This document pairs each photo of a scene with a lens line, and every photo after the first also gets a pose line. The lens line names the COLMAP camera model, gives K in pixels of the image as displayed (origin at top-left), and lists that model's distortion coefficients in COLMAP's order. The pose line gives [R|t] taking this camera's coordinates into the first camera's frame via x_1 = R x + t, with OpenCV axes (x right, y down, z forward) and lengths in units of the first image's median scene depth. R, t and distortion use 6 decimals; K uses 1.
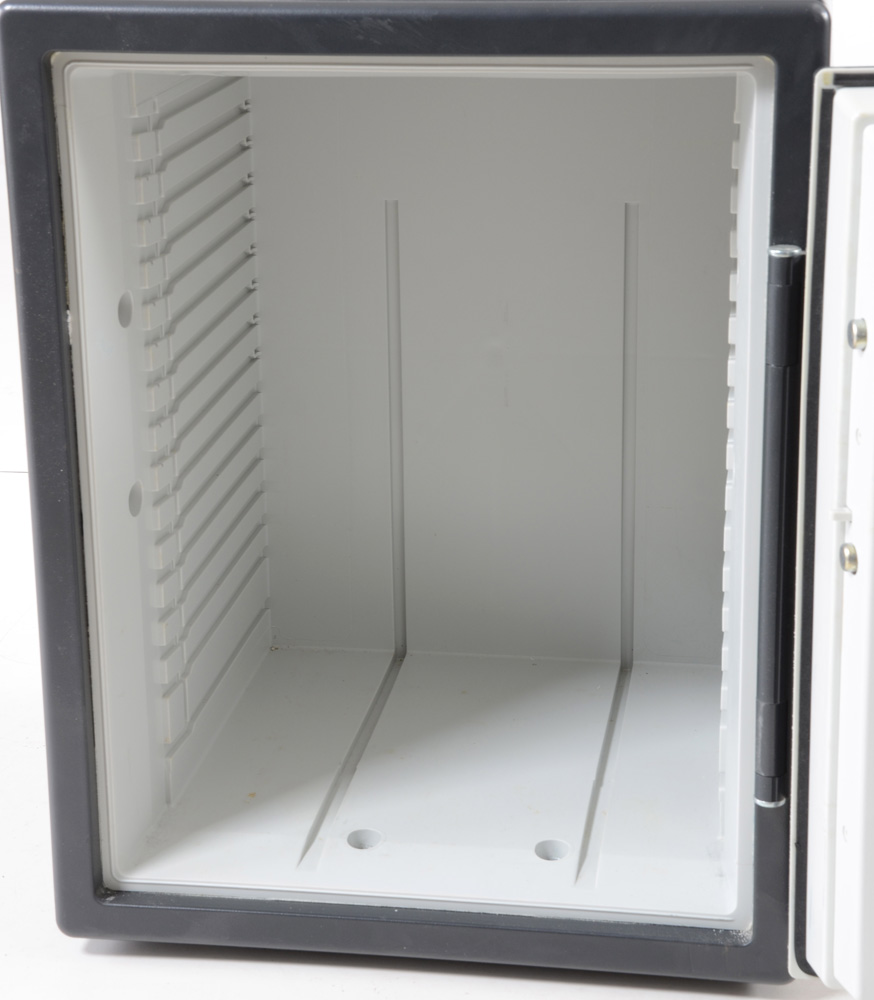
lens RADIAL K [[2324.3, 0, 435.3], [0, 2324.3, 456.1], [0, 0, 1]] dist [0.288082, 0.029200]
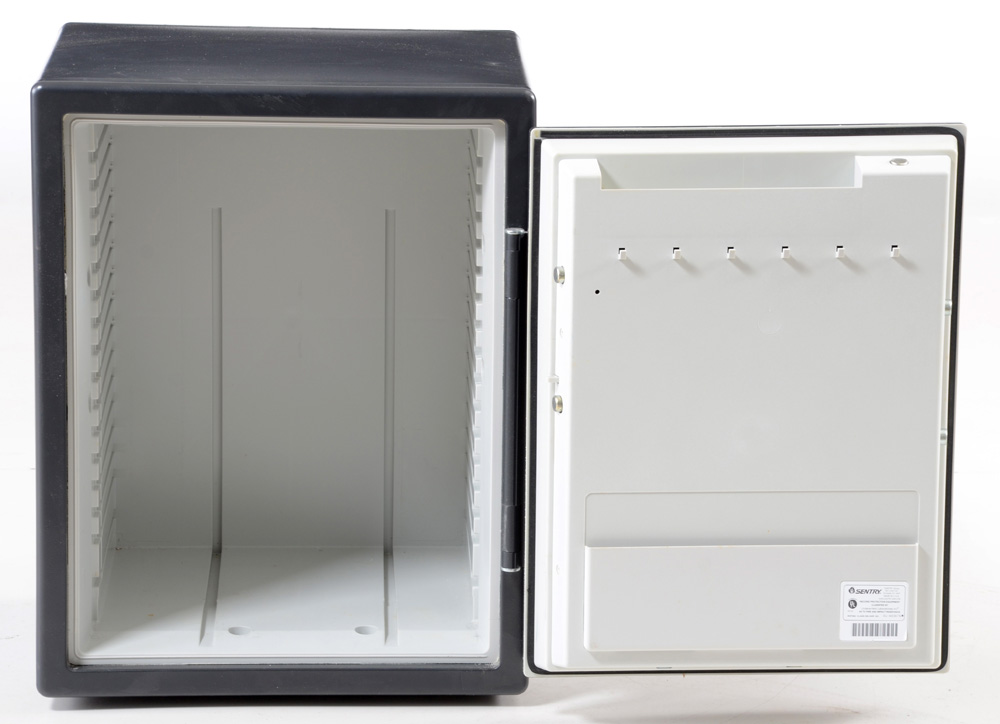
lens RADIAL K [[4848.5, 0, 500.0], [0, 4848.5, 362.0], [0, 0, 1]] dist [1.797908, -6.643056]
pose [[0.982035, -0.012292, 0.188299, -0.515052], [0.029297, 0.995708, -0.087795, 0.309391], [-0.186412, 0.091734, 0.978180, -2.386931]]
